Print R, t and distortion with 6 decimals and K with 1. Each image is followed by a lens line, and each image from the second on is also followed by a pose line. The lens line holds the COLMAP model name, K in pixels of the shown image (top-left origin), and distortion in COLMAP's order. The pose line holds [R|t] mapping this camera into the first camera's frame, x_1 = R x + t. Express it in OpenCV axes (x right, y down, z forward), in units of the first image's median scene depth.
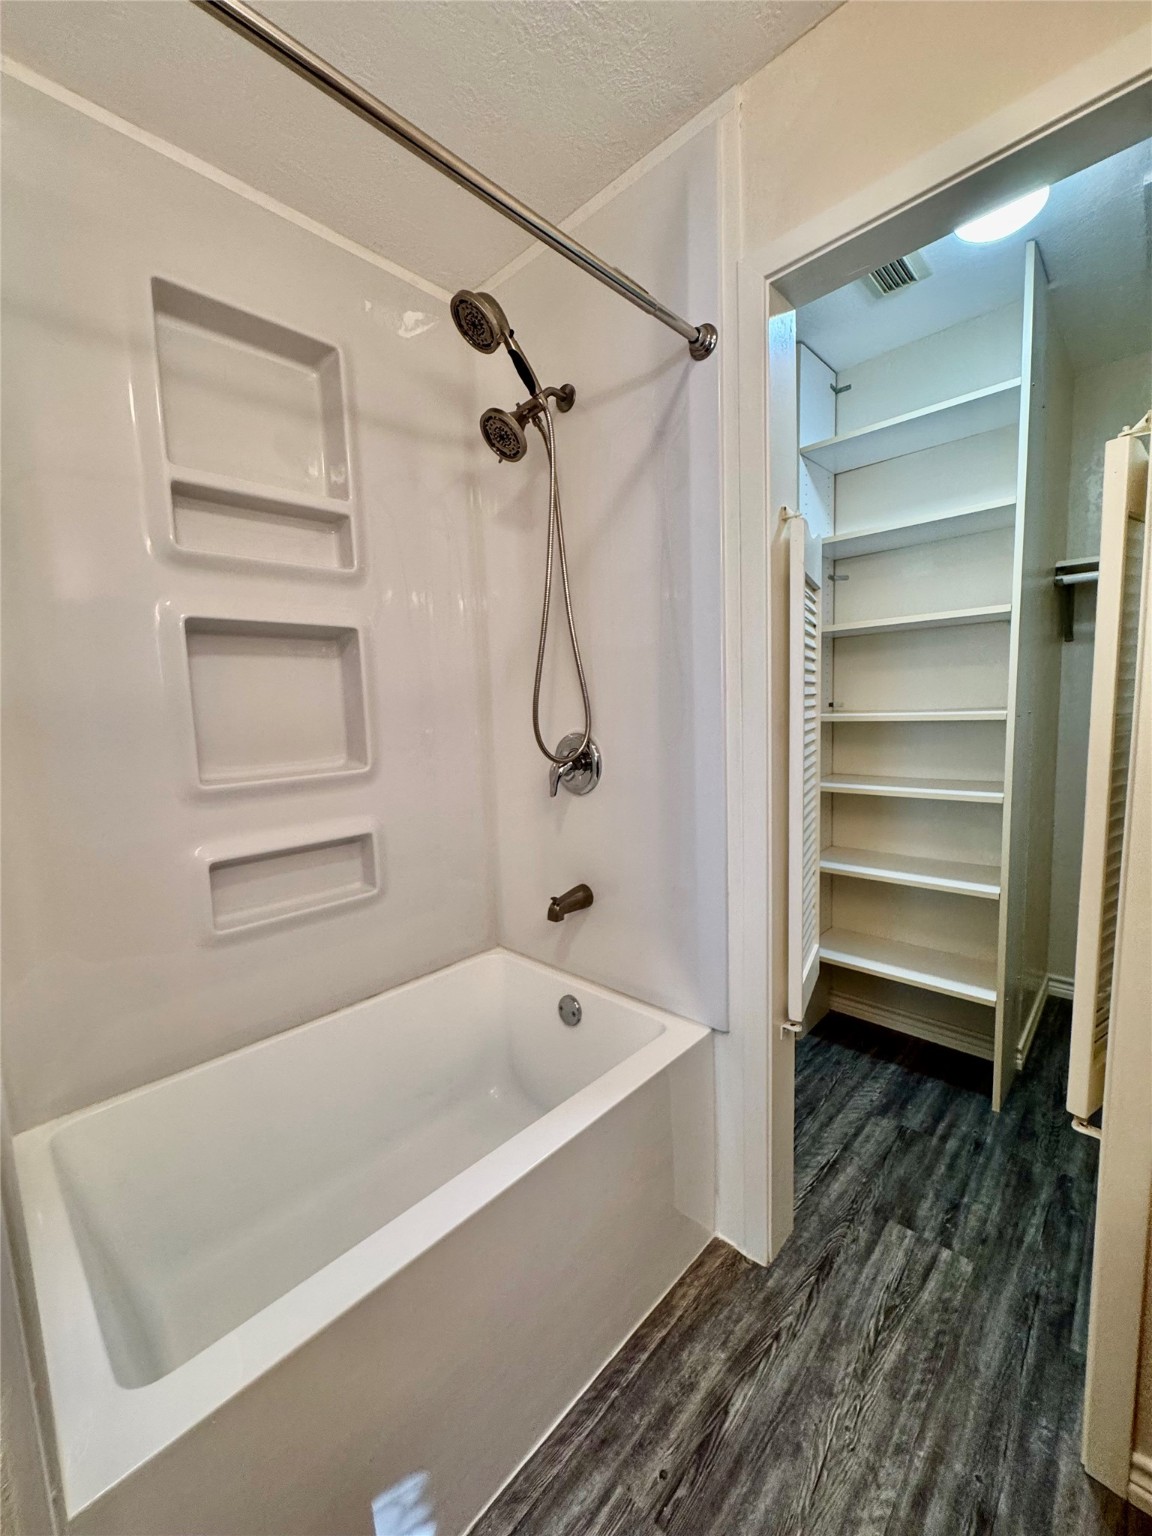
lens RADIAL K [[609.2, 0, 579.5], [0, 609.2, 770.4], [0, 0, 1]] dist [-0.003684, 0.000359]
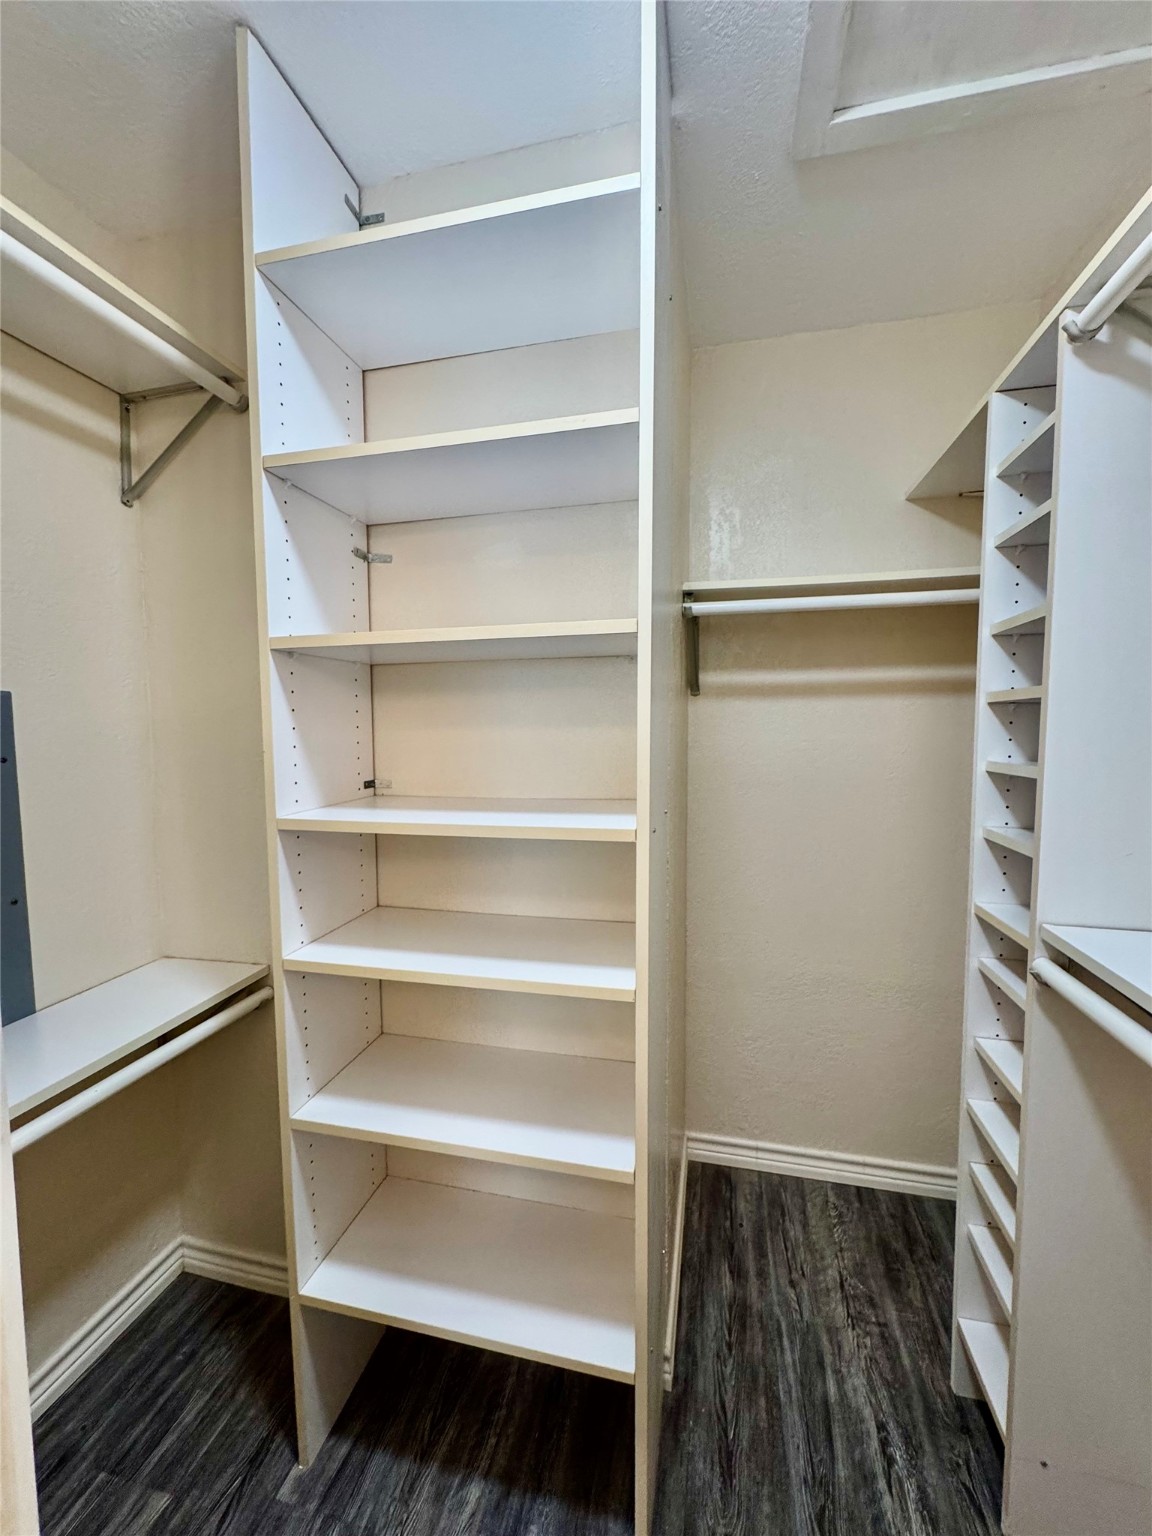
lens RADIAL K [[609.2, 0, 579.5], [0, 609.2, 770.4], [0, 0, 1]] dist [-0.003684, 0.000359]
pose [[0.861496, -0.004159, 0.507748, 0.484492], [0.027835, 0.998850, -0.039047, -0.152849], [-0.507001, 0.047772, 0.860620, 0.698384]]
